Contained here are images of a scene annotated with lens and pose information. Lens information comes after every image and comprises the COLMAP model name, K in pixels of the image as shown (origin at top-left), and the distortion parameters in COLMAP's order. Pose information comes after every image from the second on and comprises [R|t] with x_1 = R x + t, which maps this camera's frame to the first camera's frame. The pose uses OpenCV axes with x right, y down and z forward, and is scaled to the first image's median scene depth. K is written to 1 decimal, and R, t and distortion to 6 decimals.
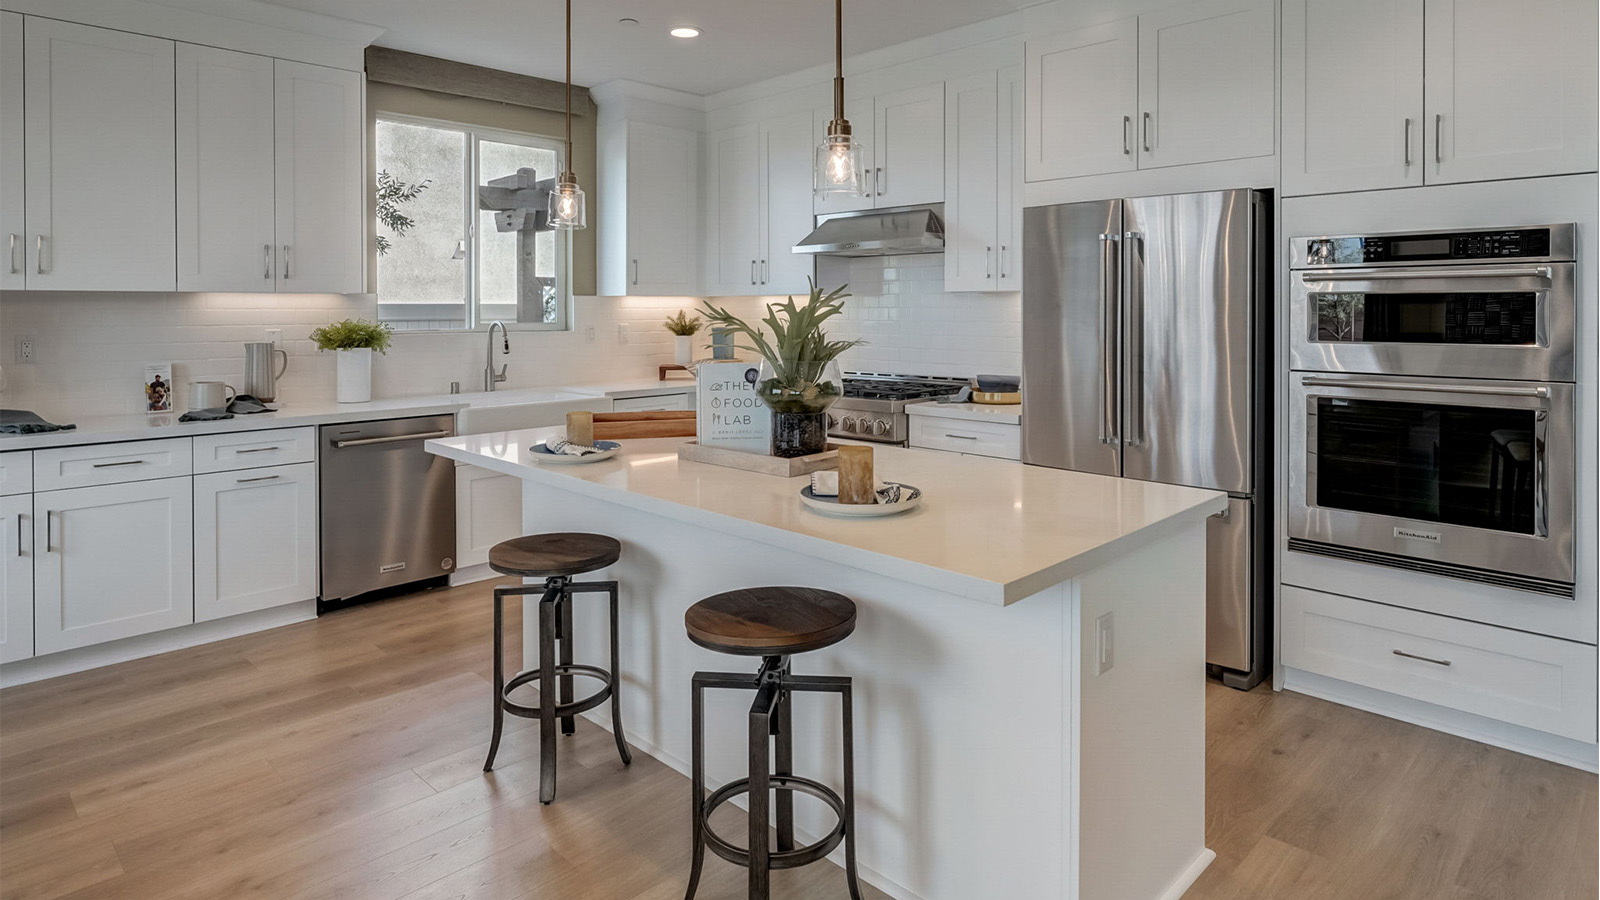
lens RADIAL K [[2605.5, 0, 800.0], [0, 2605.5, 450.0], [0, 0, 1]] dist [-0.000586, 0.018812]
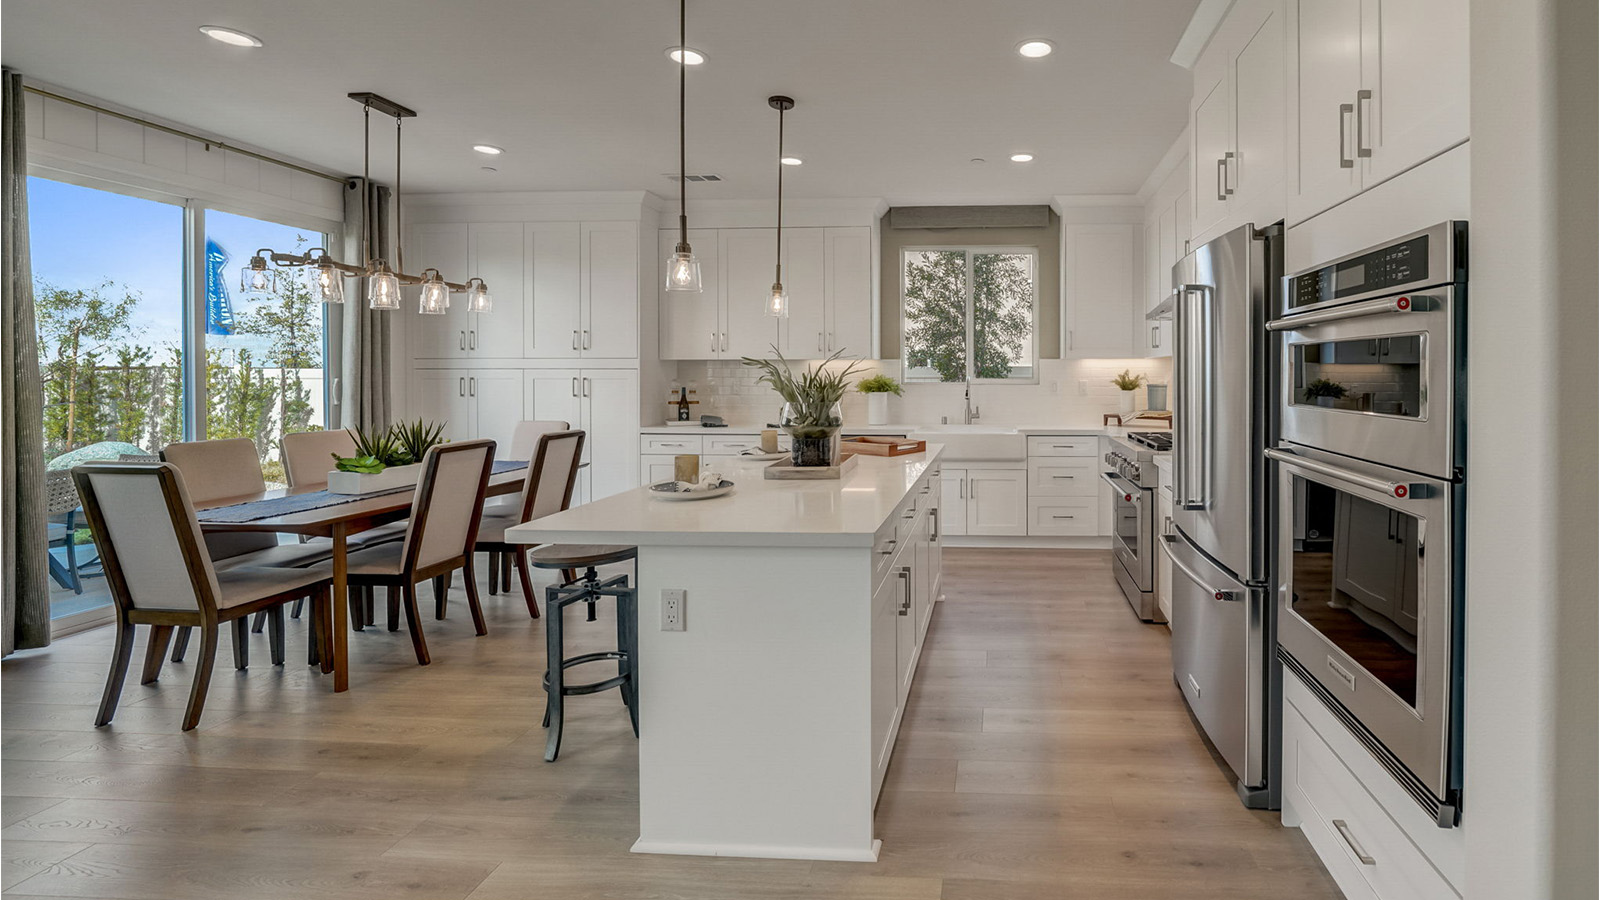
lens RADIAL K [[2605.5, 0, 800.0], [0, 2605.5, 450.0], [0, 0, 1]] dist [-0.000586, 0.018812]
pose [[-0.398599, 0.020080, -0.916905, 1.143173], [-0.057520, 0.997245, 0.046845, -0.064722], [0.915320, 0.071413, -0.396346, 1.355059]]
